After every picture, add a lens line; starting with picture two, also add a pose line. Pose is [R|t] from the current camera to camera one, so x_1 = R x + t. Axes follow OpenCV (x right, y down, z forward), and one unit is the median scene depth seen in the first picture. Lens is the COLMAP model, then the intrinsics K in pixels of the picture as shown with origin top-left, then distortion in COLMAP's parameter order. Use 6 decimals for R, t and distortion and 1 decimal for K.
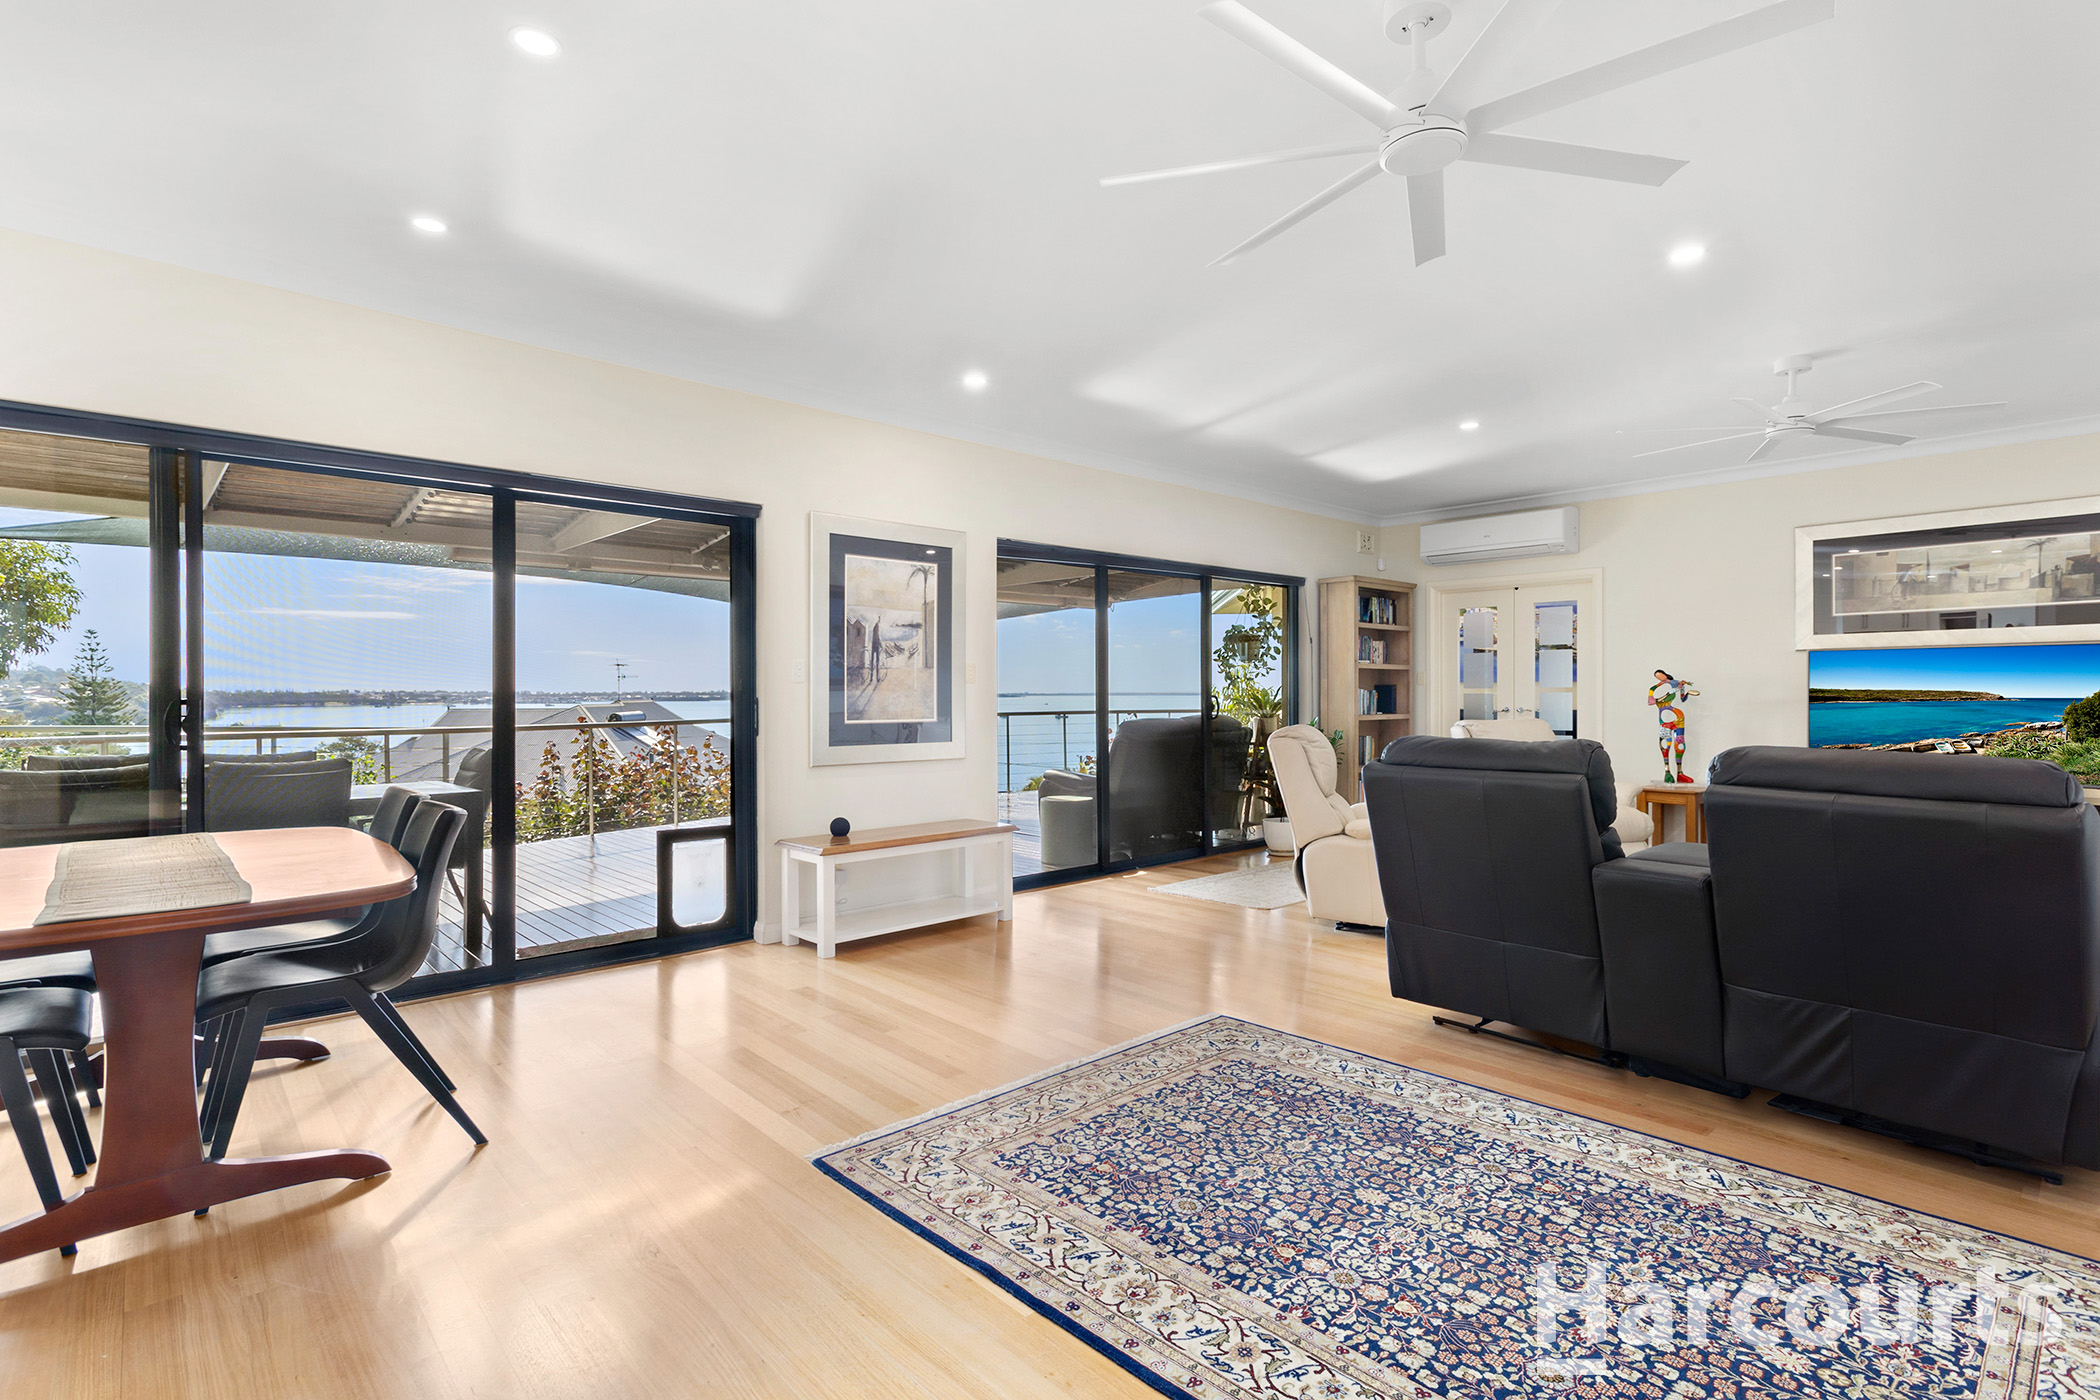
lens RADIAL K [[1015.0, 0, 1051.7], [0, 1015.0, 691.8], [0, 0, 1]] dist [0.004464, 0.000615]
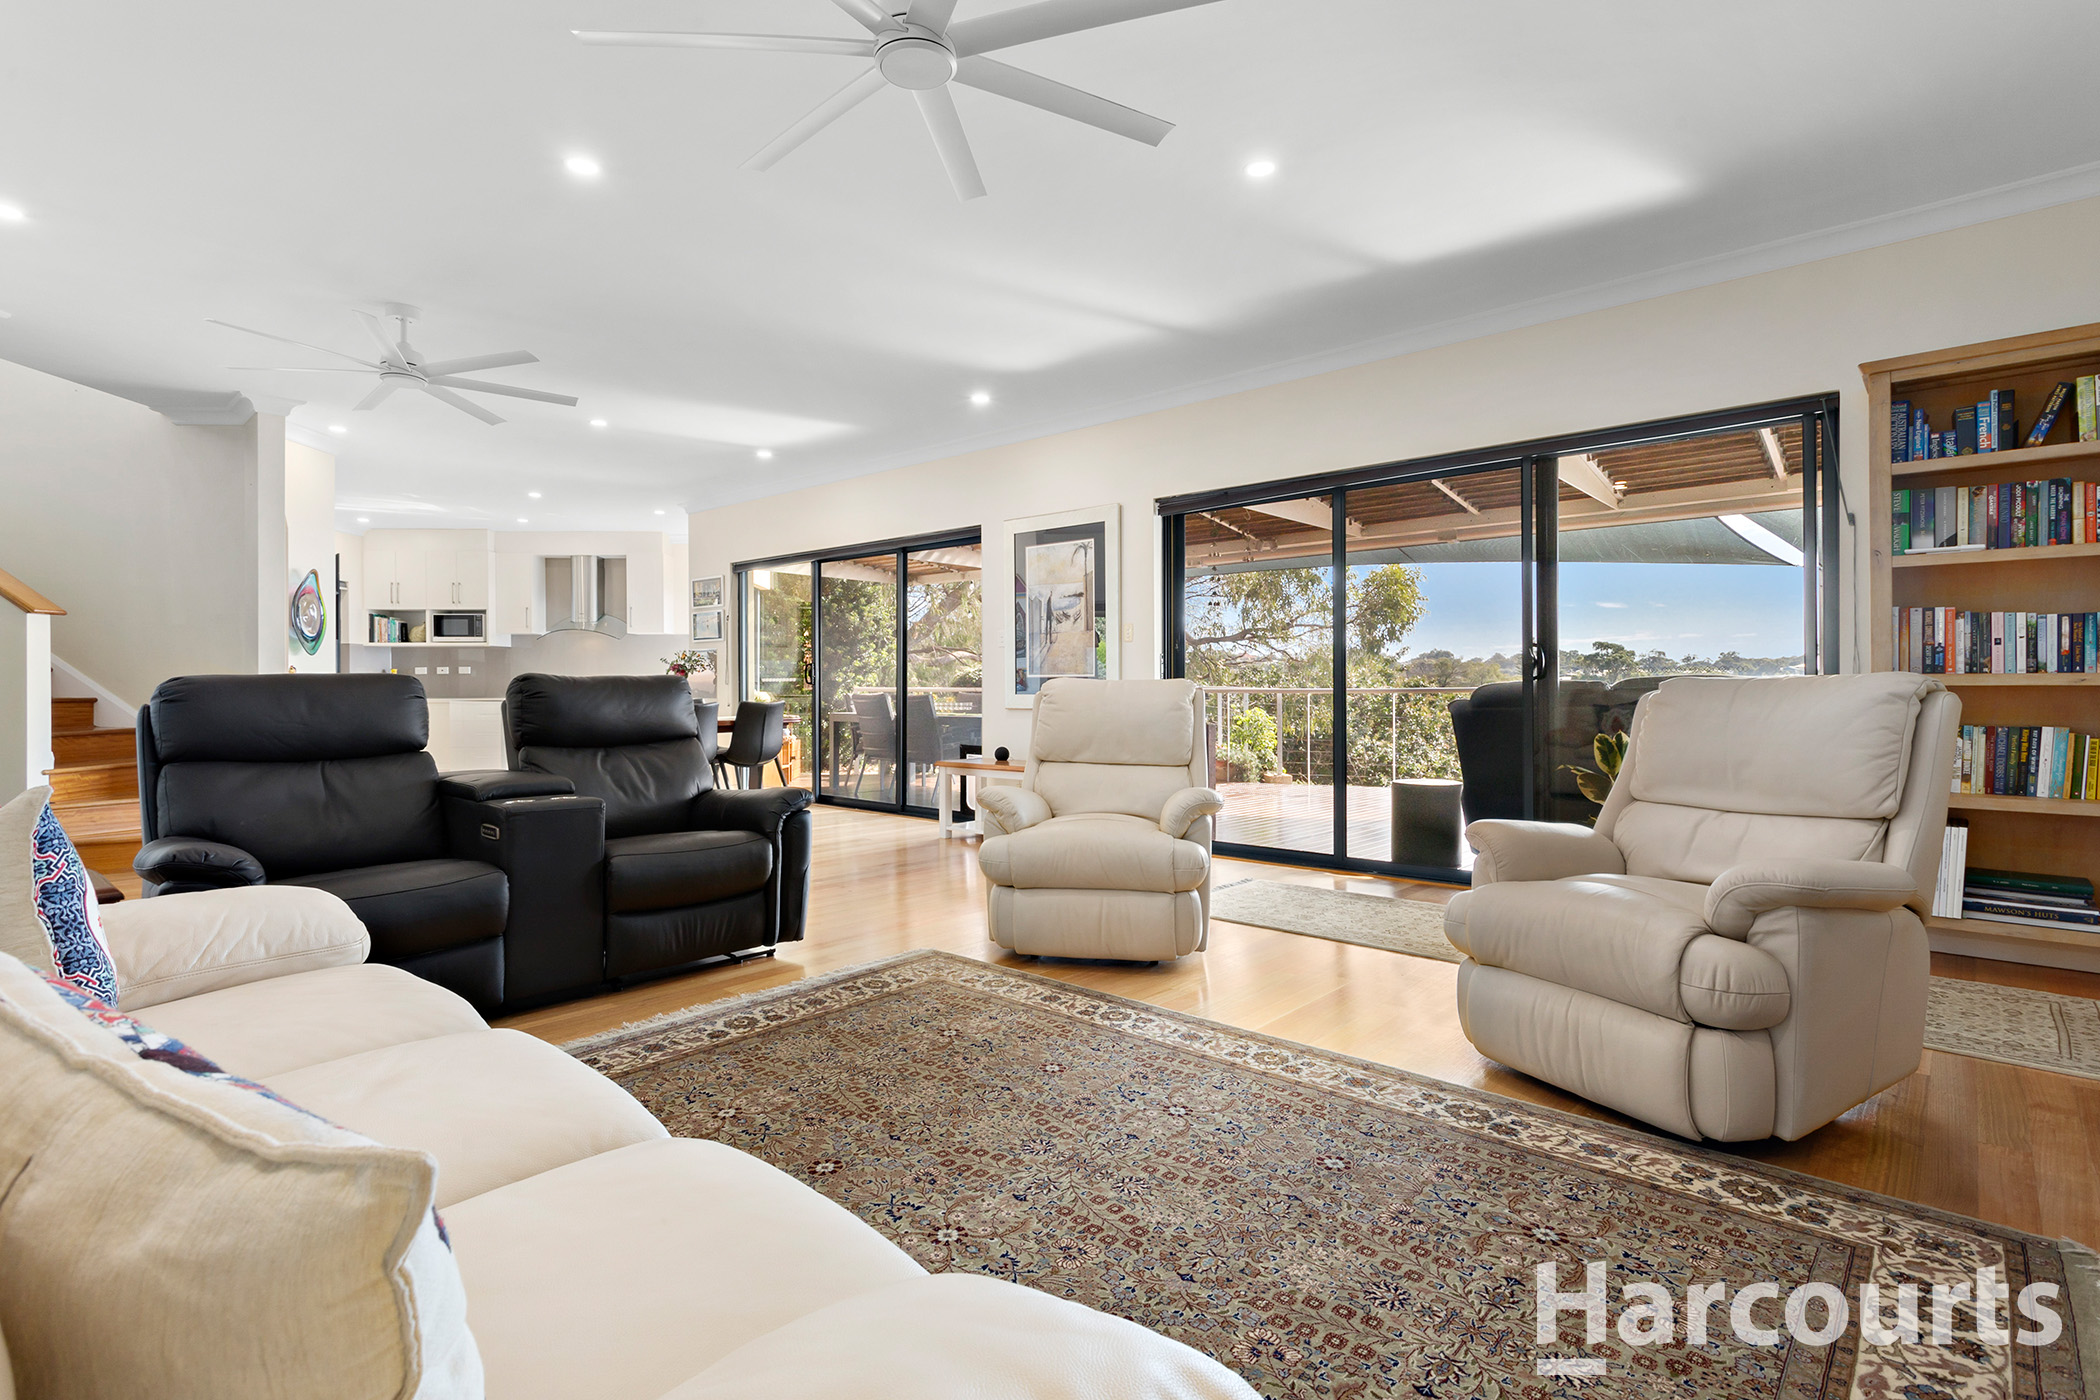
lens RADIAL K [[1015.0, 0, 1060.8], [0, 1015.0, 686.3], [0, 0, 1]] dist [0.004464, 0.000615]
pose [[0.082483, 0.000993, -0.996592, 1.025966], [0.000968, 0.999999, 0.001077, 0.039367], [0.996592, -0.001054, 0.082482, 0.870421]]
